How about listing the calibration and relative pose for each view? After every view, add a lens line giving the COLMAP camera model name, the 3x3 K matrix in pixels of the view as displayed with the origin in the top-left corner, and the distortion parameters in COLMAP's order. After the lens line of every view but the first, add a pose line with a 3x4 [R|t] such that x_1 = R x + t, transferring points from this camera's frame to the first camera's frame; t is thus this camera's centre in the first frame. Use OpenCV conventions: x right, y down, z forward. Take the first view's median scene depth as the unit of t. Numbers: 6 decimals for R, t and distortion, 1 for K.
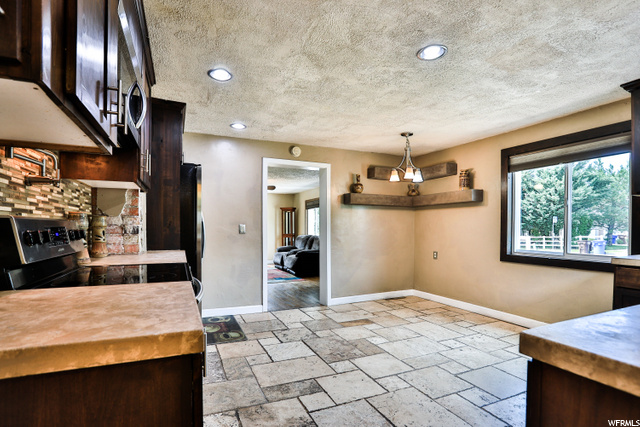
lens RADIAL K [[314.0, 0, 320.0], [0, 314.0, 213.5], [0, 0, 1]] dist [-0.066695, 0.025995]
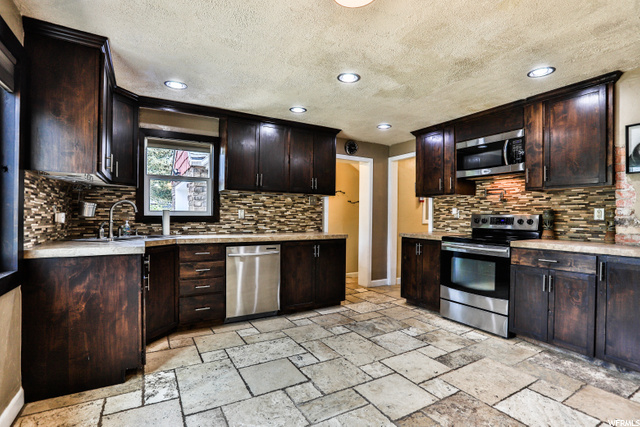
lens RADIAL K [[314.0, 0, 320.0], [0, 314.0, 213.5], [0, 0, 1]] dist [-0.066695, 0.025995]
pose [[-0.993062, -0.009826, -0.117179, 0.516560], [-0.004225, 0.998841, -0.047947, 0.081025], [0.117514, -0.047119, -0.991953, 1.903025]]
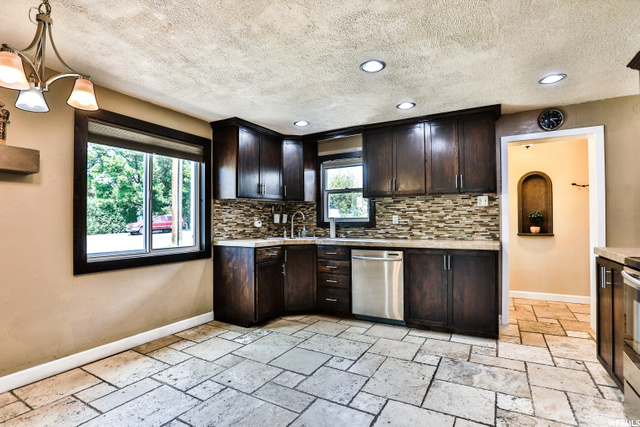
lens RADIAL K [[314.0, 0, 320.0], [0, 314.0, 213.5], [0, 0, 1]] dist [-0.066695, 0.025995]
pose [[-0.591477, 0.023557, 0.805977, -0.362433], [-0.028059, 0.998366, -0.049771, 0.069249], [-0.805833, -0.052054, -0.589850, 1.547079]]
